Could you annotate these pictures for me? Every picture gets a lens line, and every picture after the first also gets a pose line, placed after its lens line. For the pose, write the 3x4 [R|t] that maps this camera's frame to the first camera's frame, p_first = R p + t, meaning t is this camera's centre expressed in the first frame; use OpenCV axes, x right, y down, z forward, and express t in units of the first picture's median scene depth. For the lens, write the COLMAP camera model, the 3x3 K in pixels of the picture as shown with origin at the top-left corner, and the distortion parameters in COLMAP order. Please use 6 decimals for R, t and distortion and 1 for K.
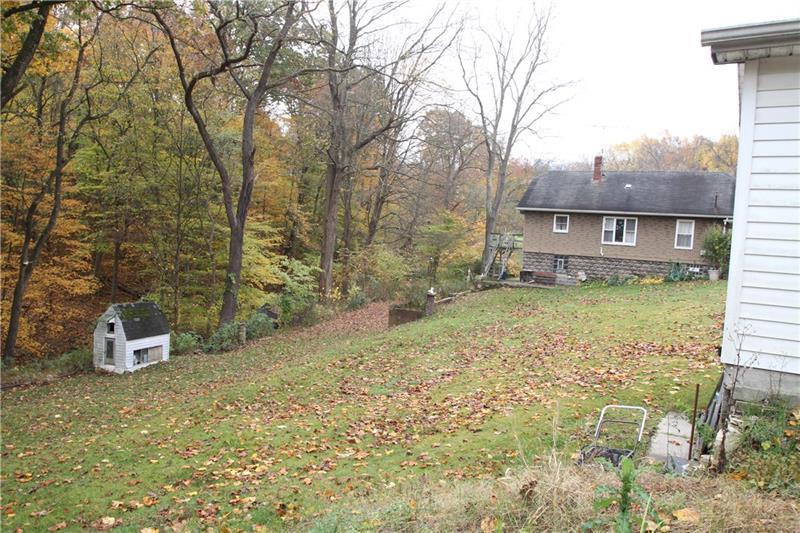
lens RADIAL K [[590.5, 0, 402.3], [0, 590.5, 265.0], [0, 0, 1]] dist [-0.010845, -0.002861]
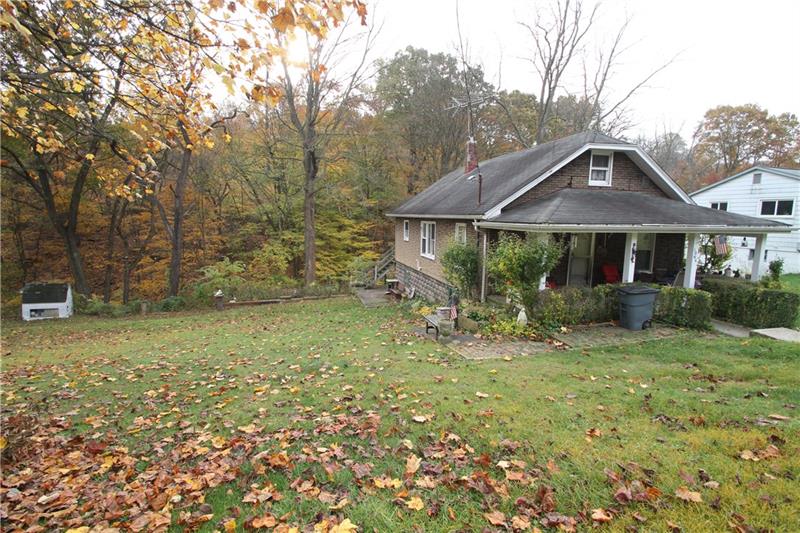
lens RADIAL K [[372.7, 0, 393.3], [0, 372.7, 267.5], [0, 0, 1]] dist [-0.001518, -0.006924]
pose [[0.686551, 0.057405, -0.724812, 0.688277], [-0.028460, 0.998236, 0.052103, -0.045423], [0.726525, -0.015143, 0.686973, 0.632690]]
